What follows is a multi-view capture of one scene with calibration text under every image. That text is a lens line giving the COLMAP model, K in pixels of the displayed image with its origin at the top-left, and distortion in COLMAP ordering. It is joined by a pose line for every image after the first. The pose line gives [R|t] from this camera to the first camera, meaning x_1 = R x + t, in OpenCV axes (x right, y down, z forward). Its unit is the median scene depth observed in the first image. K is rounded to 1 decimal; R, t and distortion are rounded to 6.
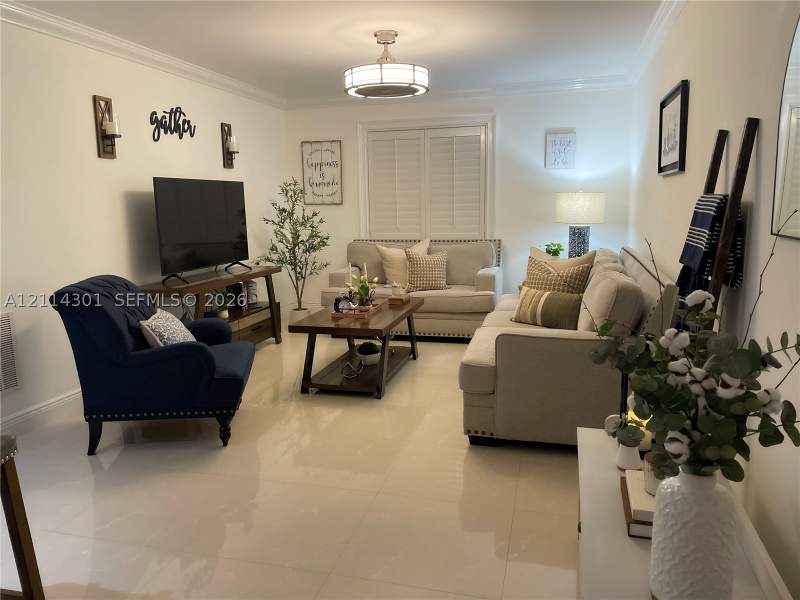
lens RADIAL K [[607.0, 0, 400.0], [0, 607.0, 300.0], [0, 0, 1]] dist [0.102088, -0.148931]
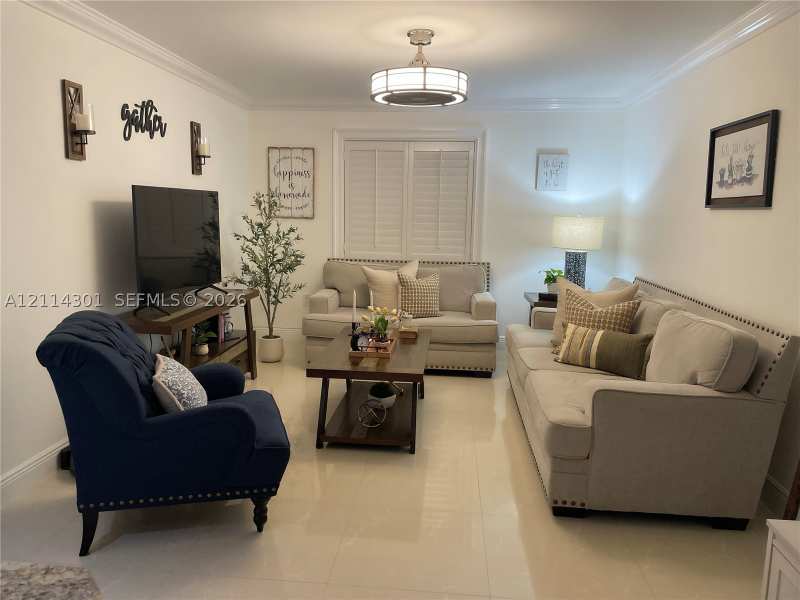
lens RADIAL K [[607.0, 0, 400.0], [0, 607.0, 300.0], [0, 0, 1]] dist [0.102088, -0.148931]
pose [[0.984776, 0.010611, 0.173504, -0.153789], [-0.008569, 0.999885, -0.012516, -0.032946], [-0.173617, 0.010838, 0.984754, 0.113827]]
